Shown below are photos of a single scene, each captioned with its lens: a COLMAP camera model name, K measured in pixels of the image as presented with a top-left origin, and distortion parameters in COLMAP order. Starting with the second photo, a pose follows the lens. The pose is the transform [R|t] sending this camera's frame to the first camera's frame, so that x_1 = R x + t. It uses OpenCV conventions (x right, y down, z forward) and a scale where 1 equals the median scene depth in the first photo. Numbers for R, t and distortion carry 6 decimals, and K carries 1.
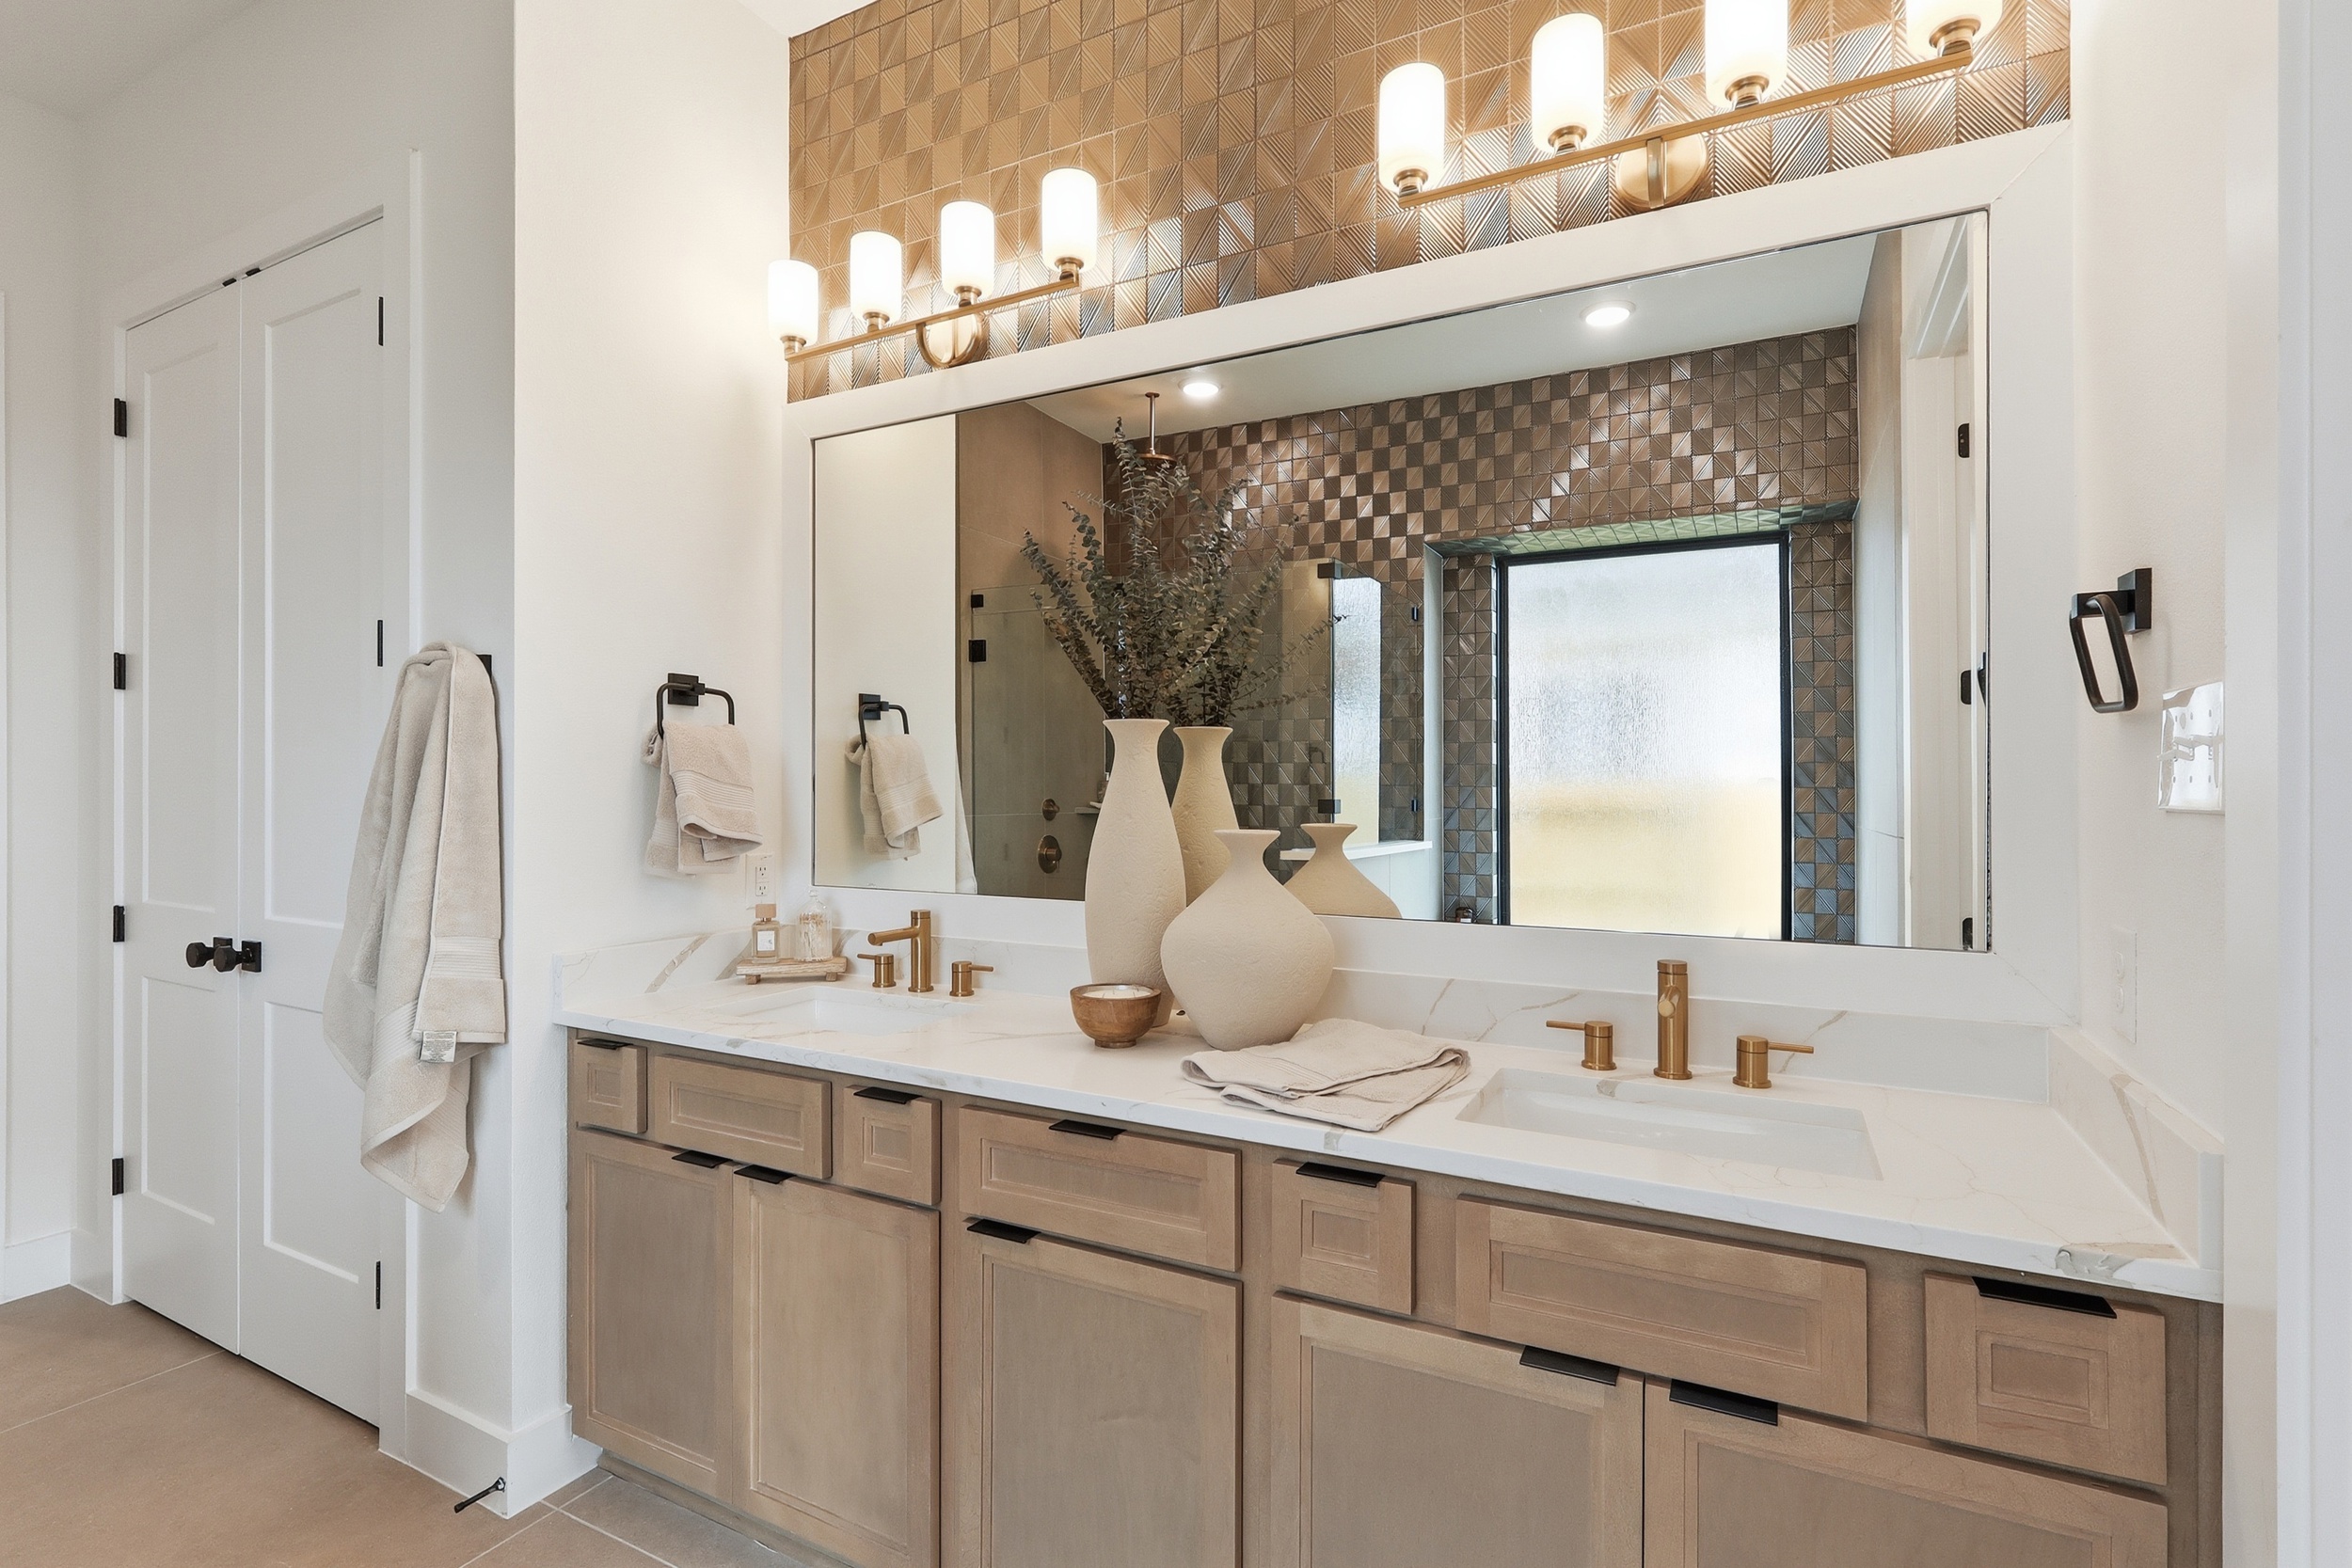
lens RADIAL K [[1079.9, 0, 1192.8], [0, 1079.9, 784.0], [0, 0, 1]] dist [-0.004446, -0.000168]
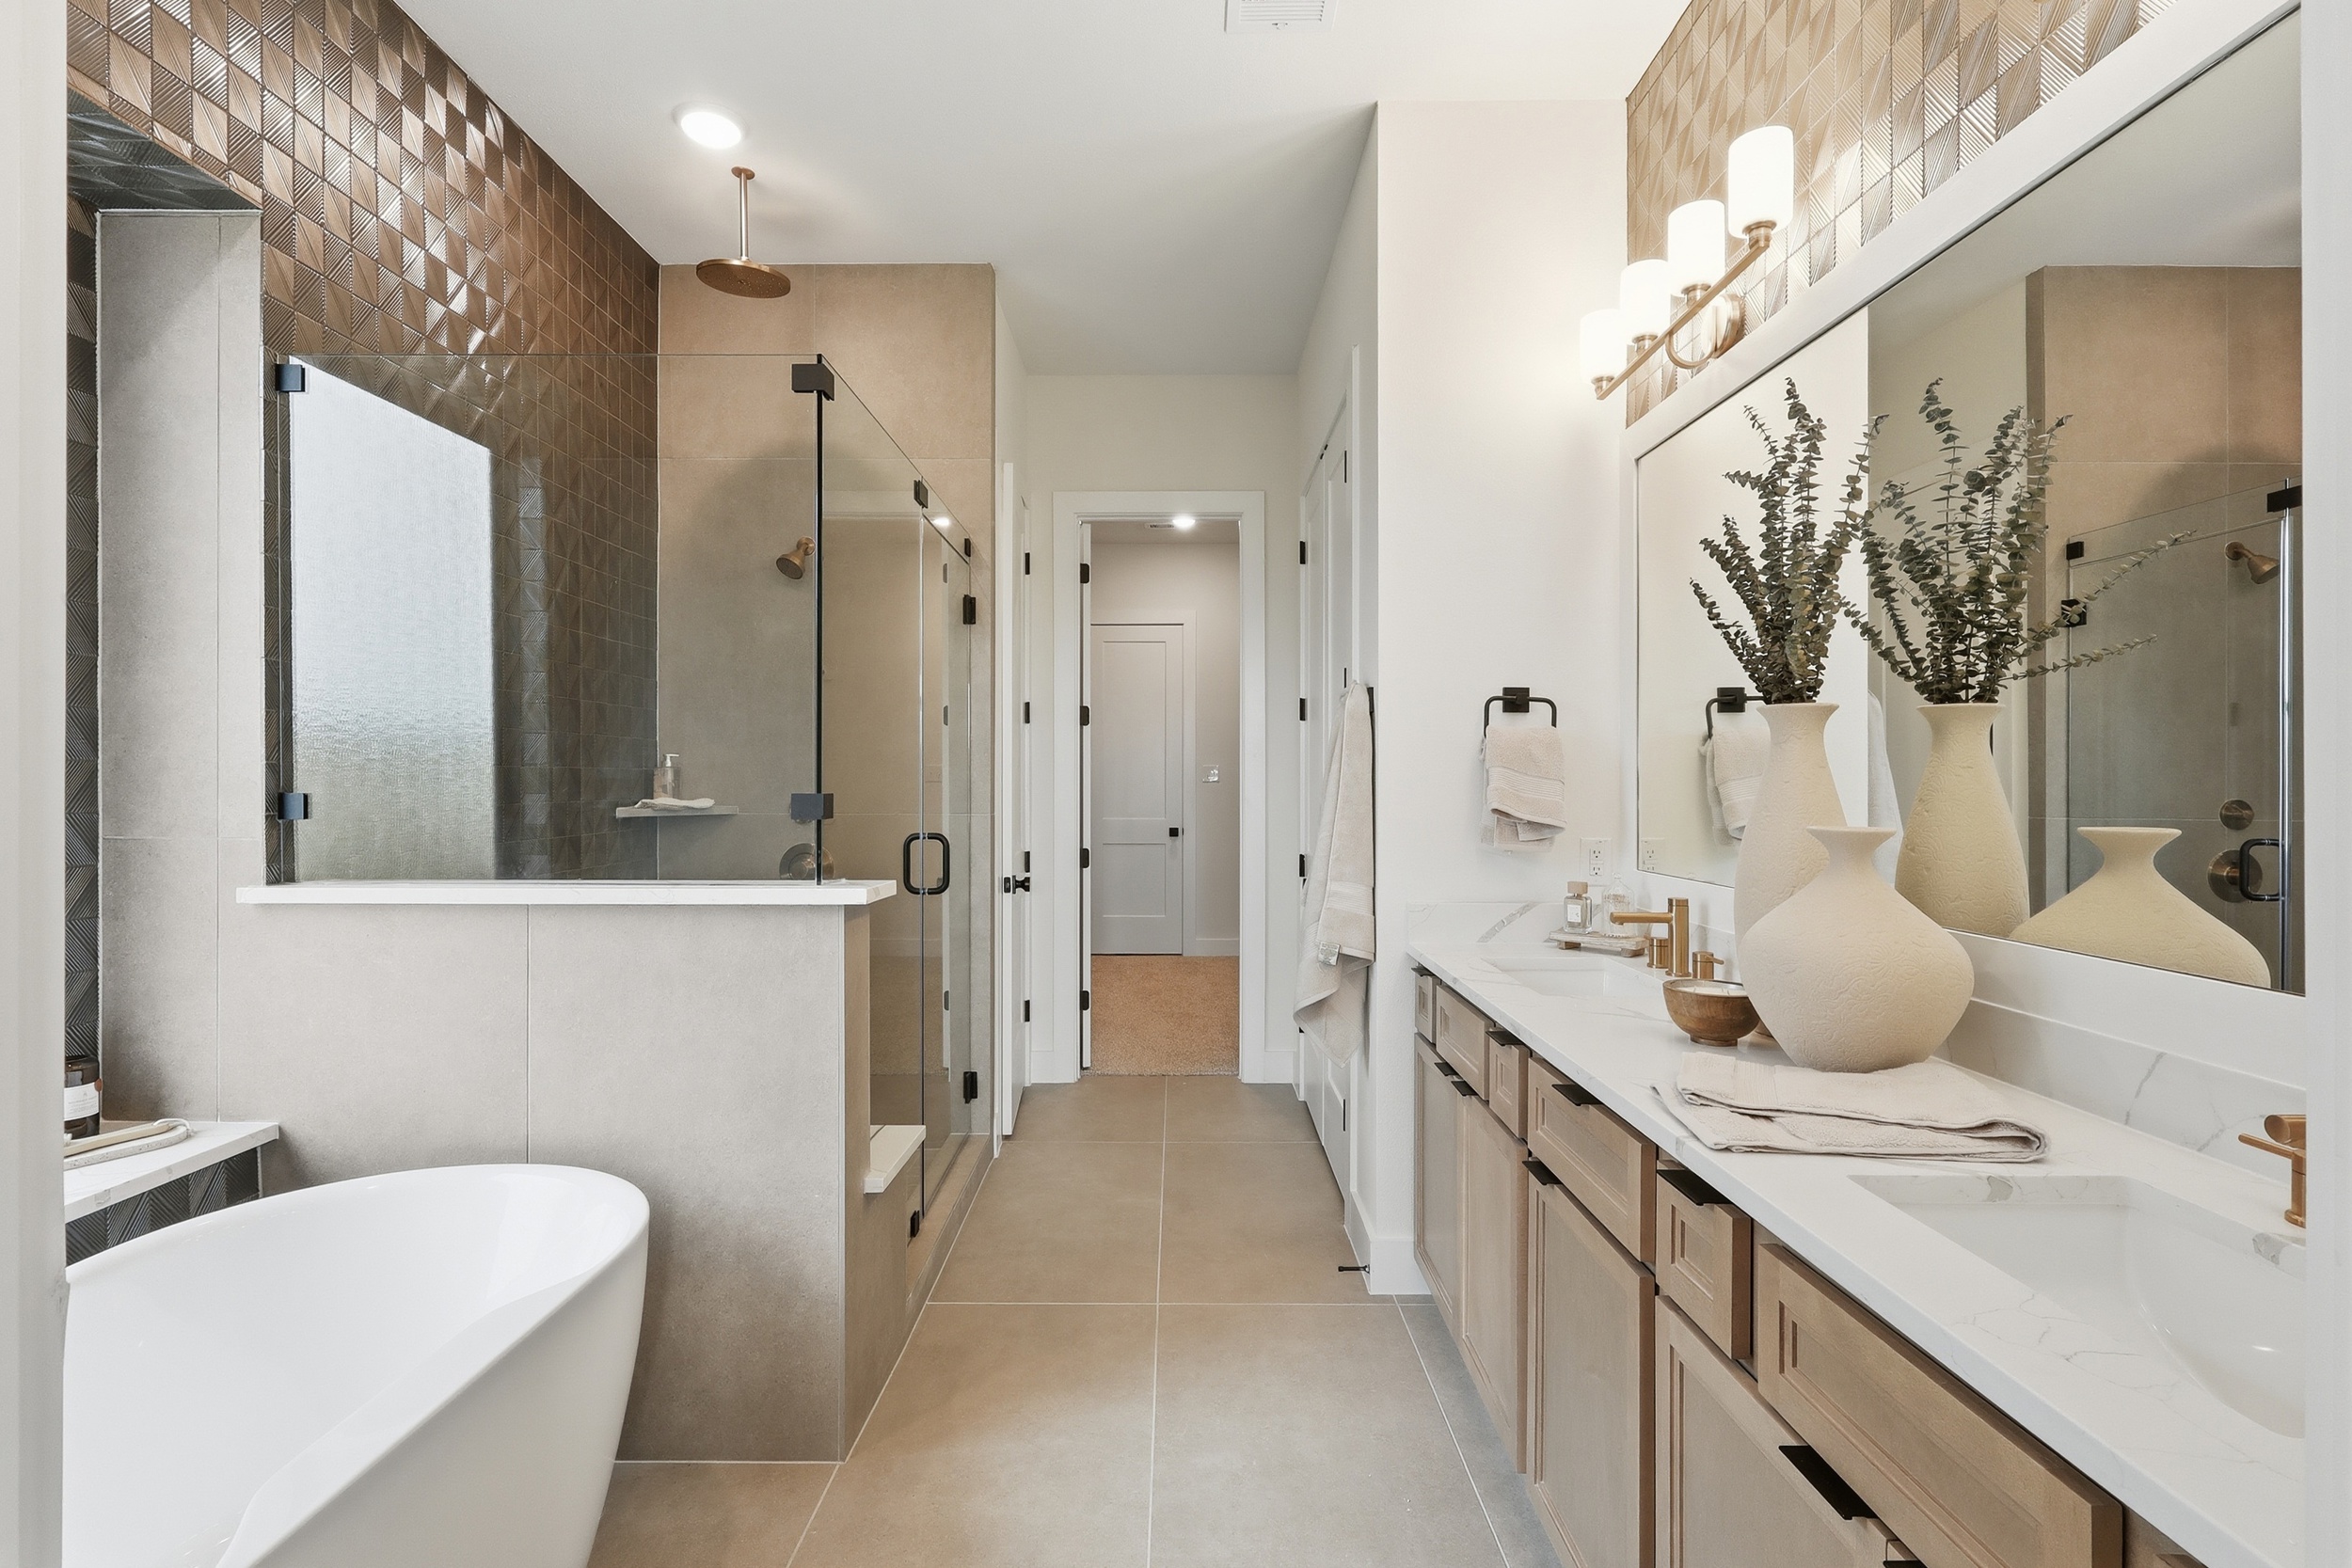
lens RADIAL K [[1079.9, 0, 1192.8], [0, 1079.9, 784.0], [0, 0, 1]] dist [-0.004446, -0.000168]
pose [[0.478388, 0.001086, -0.878148, 0.435008], [0.000307, 0.999999, 0.001404, 0.005907], [0.878148, -0.000941, 0.478387, 0.098644]]
